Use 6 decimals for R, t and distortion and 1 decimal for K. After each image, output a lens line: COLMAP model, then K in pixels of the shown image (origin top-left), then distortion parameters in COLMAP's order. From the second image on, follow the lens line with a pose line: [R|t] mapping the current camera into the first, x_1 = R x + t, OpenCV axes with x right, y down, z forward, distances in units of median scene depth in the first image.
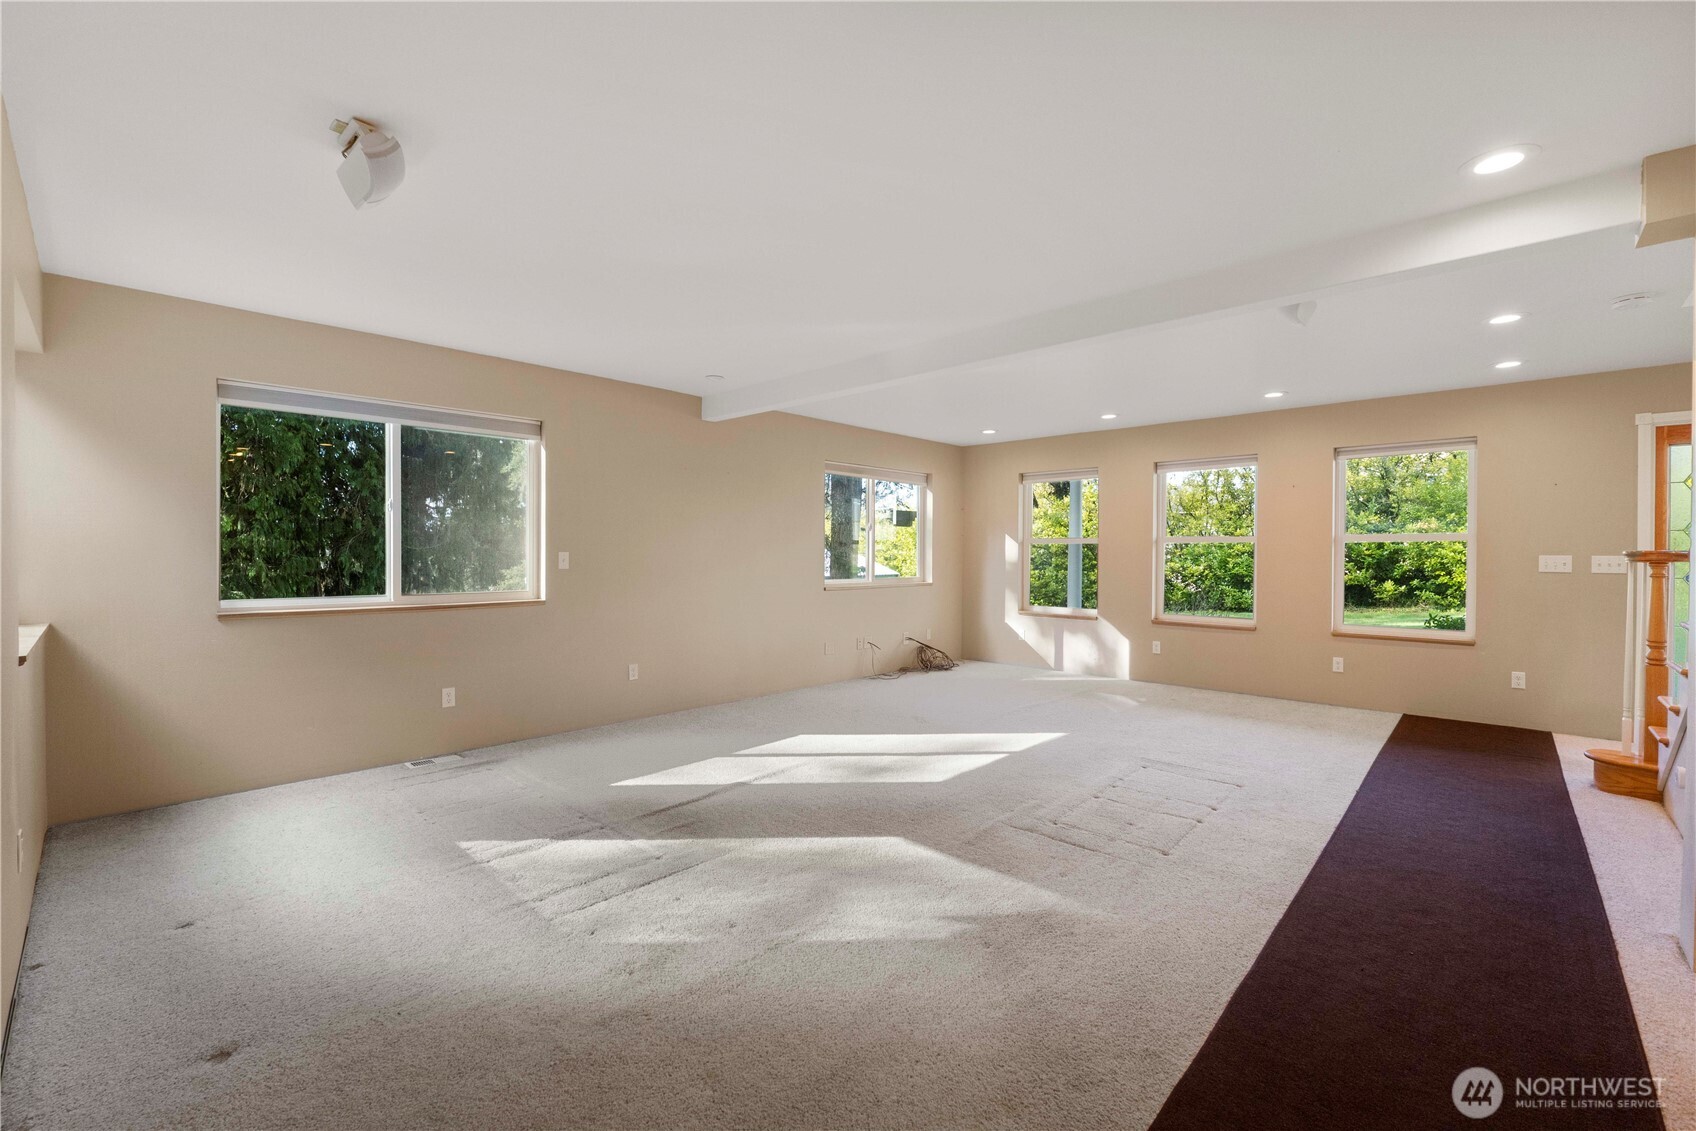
lens RADIAL K [[726.6, 0, 842.5], [0, 726.6, 576.8], [0, 0, 1]] dist [-0.001683, -0.000187]
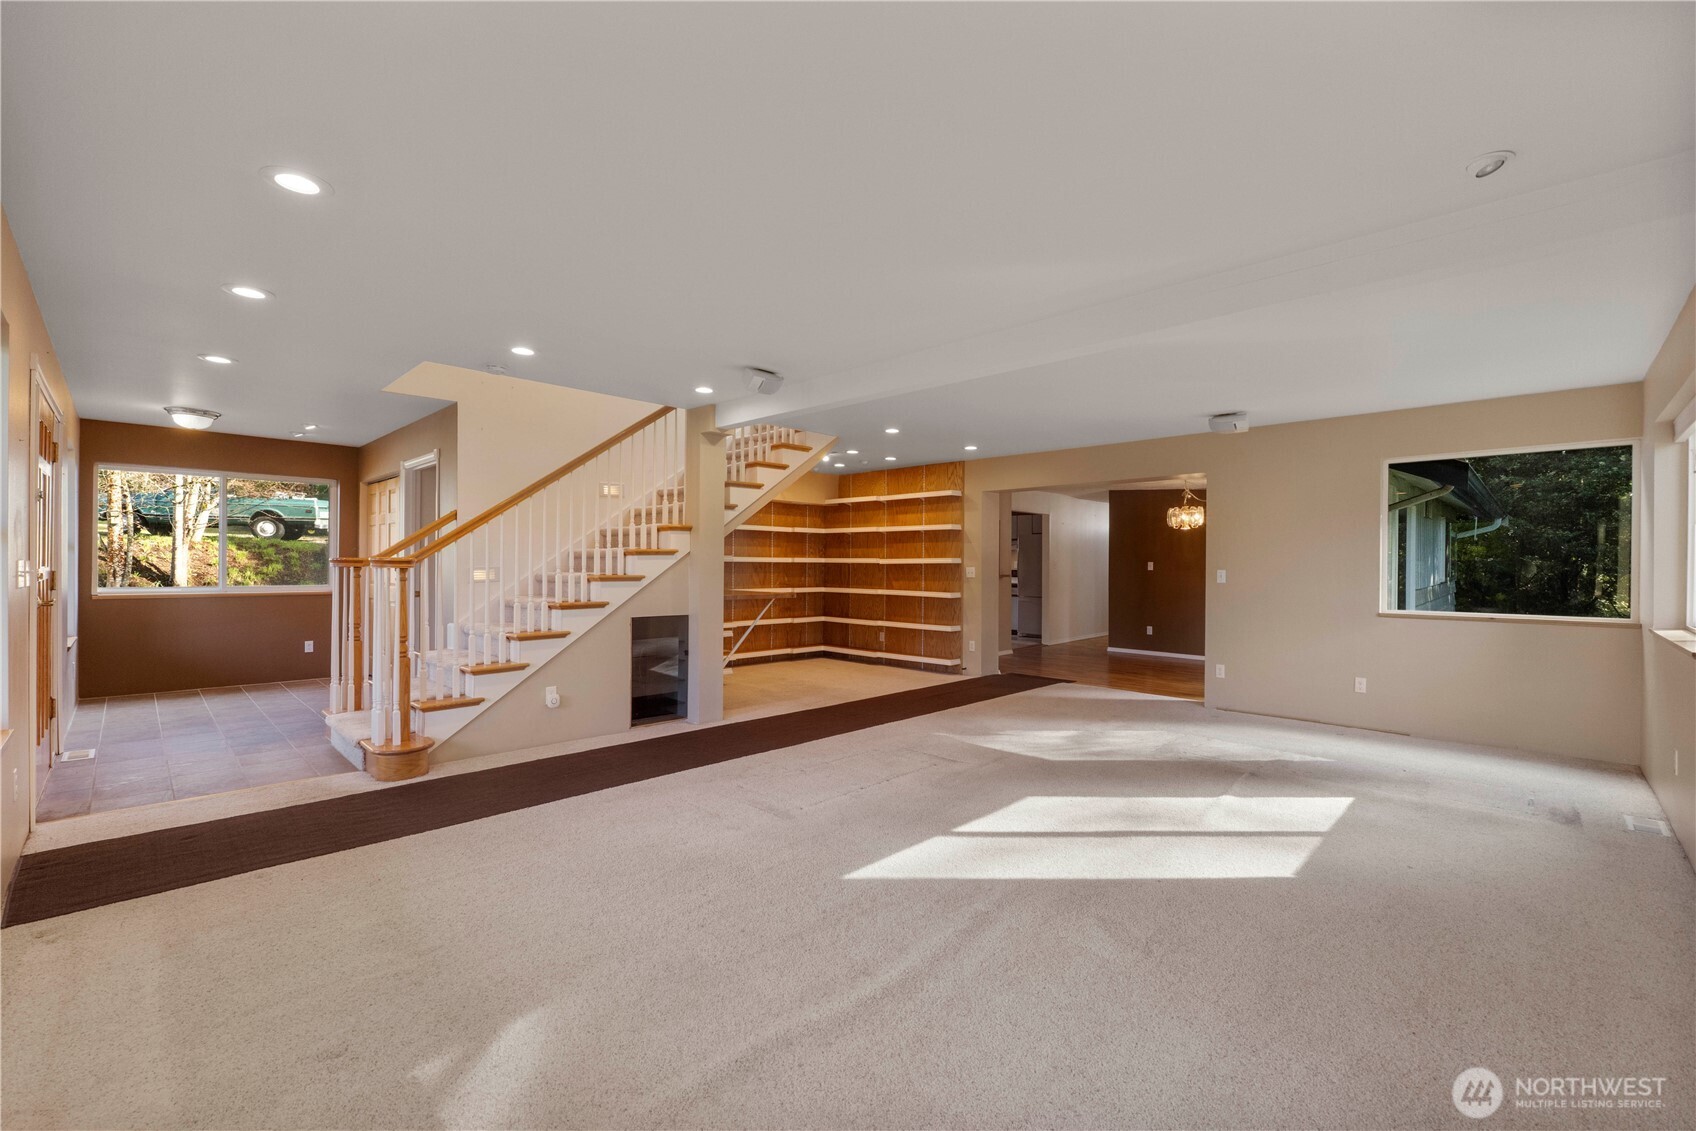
lens RADIAL K [[714.7, 0, 851.8], [0, 714.7, 560.4], [0, 0, 1]] dist [-0.000247, -0.000082]
pose [[-0.999807, -0.010502, -0.016621, 0.339569], [-0.010940, 0.999591, 0.026441, -0.054132], [0.016337, 0.026618, -0.999512, 1.670338]]
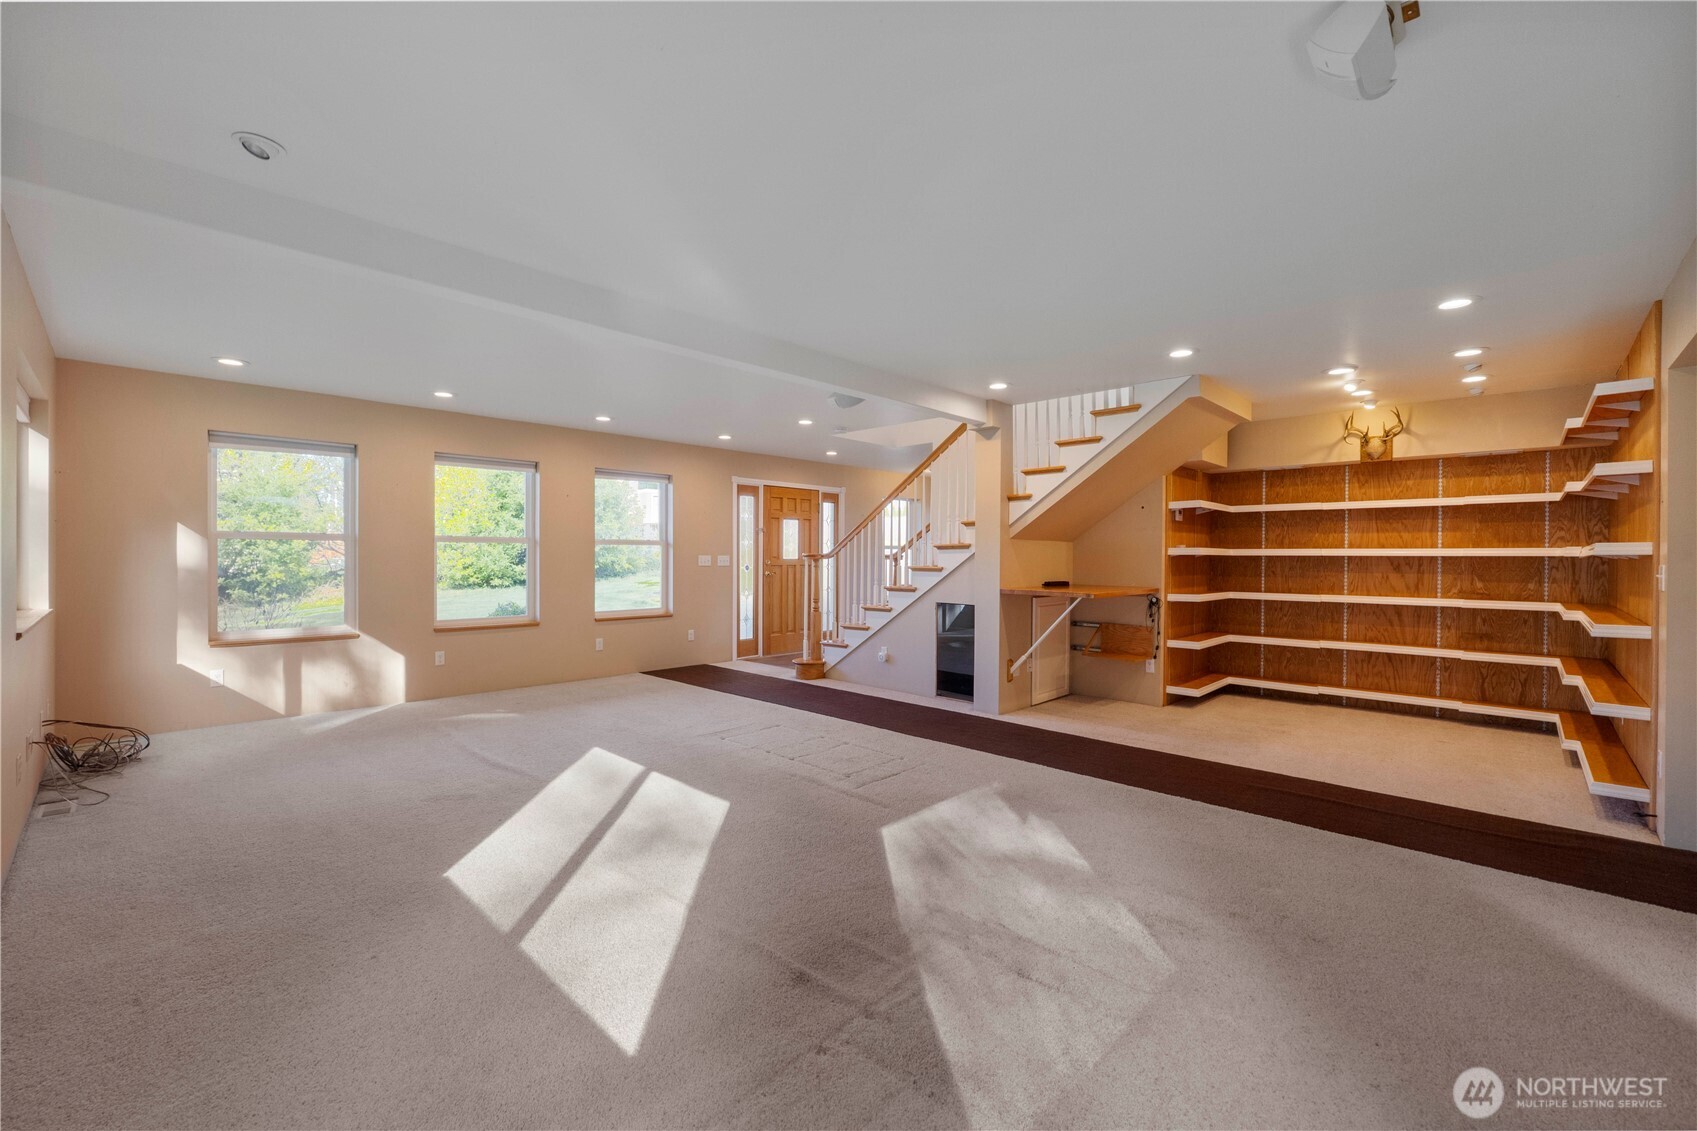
lens RADIAL K [[715.1, 0, 852.3], [0, 715.1, 560.4], [0, 0, 1]] dist [-0.000247, -0.000082]
pose [[-0.015772, -0.010600, 0.999819, -0.658895], [0.027058, 0.999573, 0.011024, -0.028121], [-0.999509, 0.027227, -0.015479, 0.723227]]
